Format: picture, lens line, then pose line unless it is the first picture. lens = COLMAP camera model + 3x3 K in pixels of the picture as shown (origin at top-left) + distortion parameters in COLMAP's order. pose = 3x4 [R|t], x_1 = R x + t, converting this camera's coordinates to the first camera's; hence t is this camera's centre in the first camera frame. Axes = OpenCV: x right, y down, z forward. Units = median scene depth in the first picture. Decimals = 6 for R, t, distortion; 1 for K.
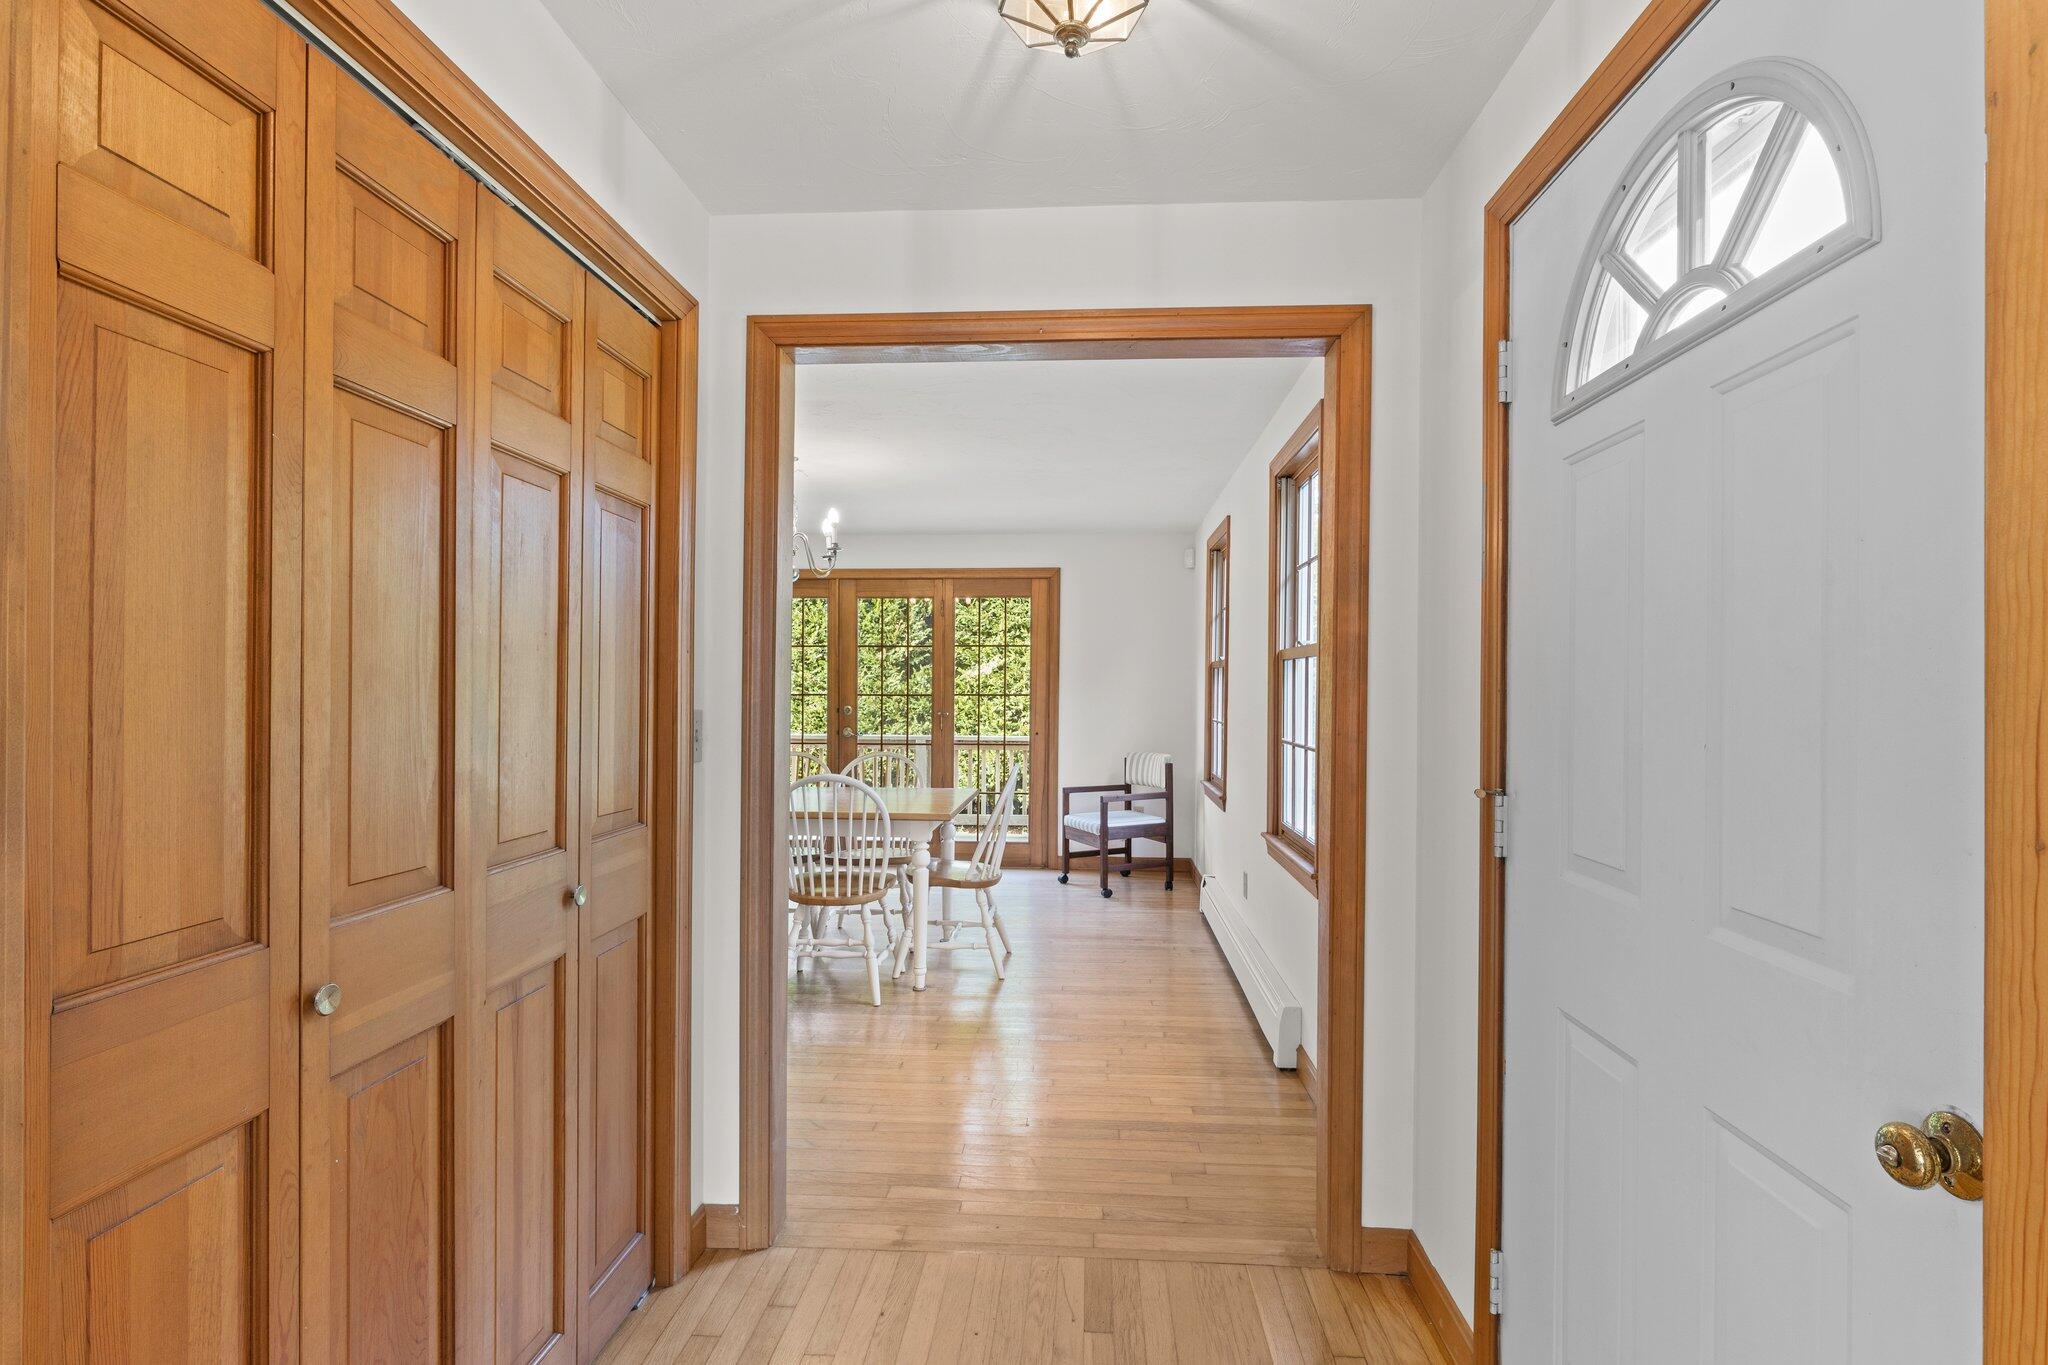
lens RADIAL K [[1001.5, 0, 1021.4], [0, 1001.5, 646.5], [0, 0, 1]] dist [-0.000712, -0.000183]
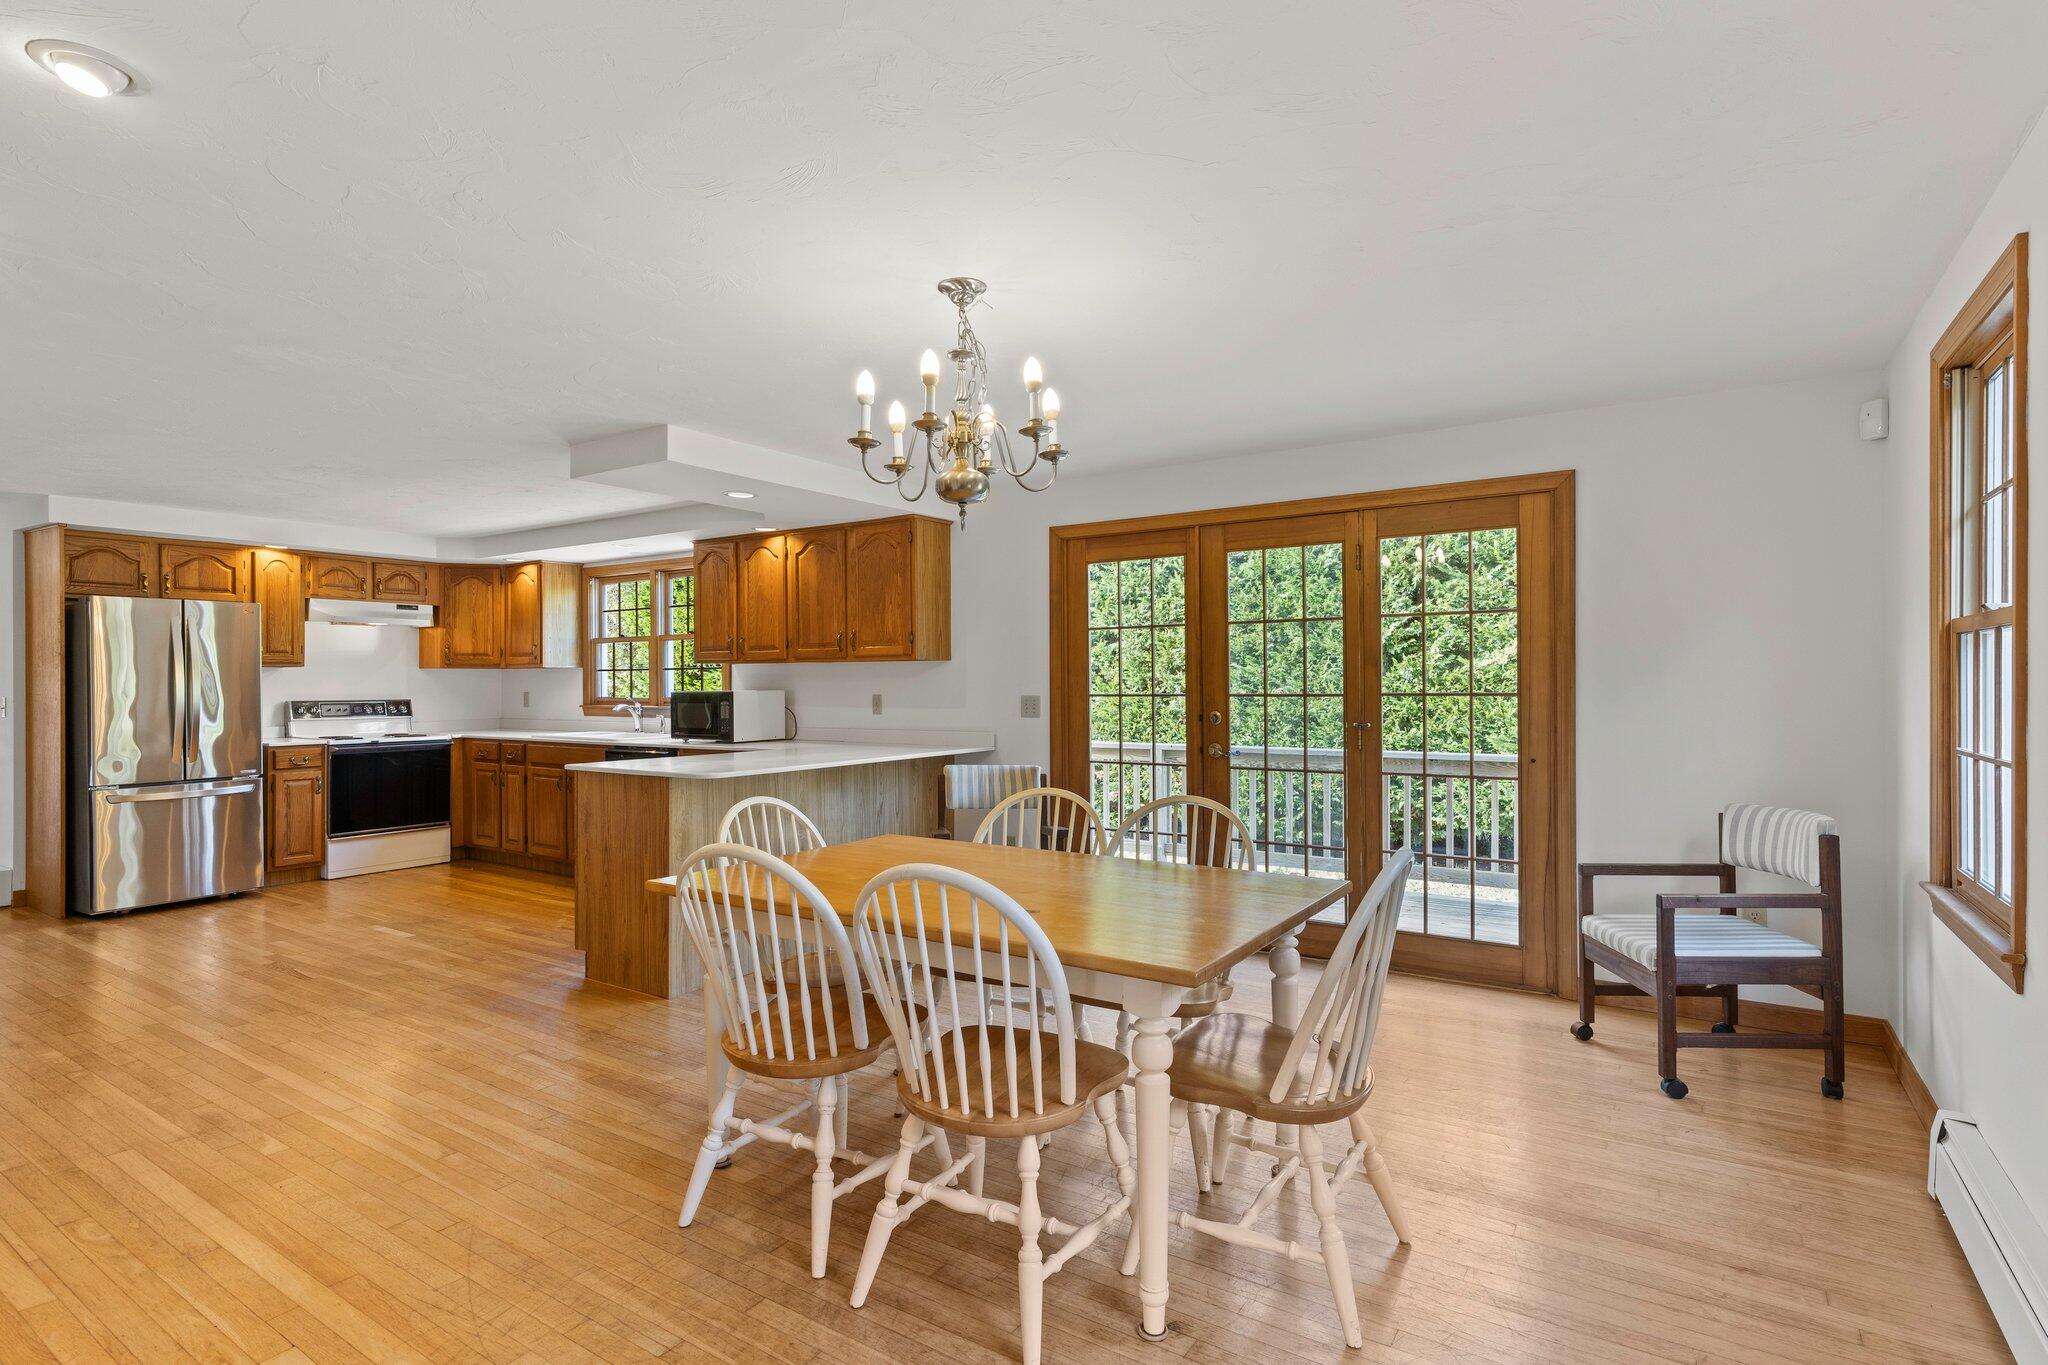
lens RADIAL K [[974.7, 0, 1026.5], [0, 974.7, 672.2], [0, 0, 1]] dist [-0.000989, -0.000366]
pose [[0.885981, -0.005380, -0.463690, 0.020071], [0.023016, 0.999210, 0.032385, 0.011917], [0.463149, -0.039365, 0.885406, 0.385299]]
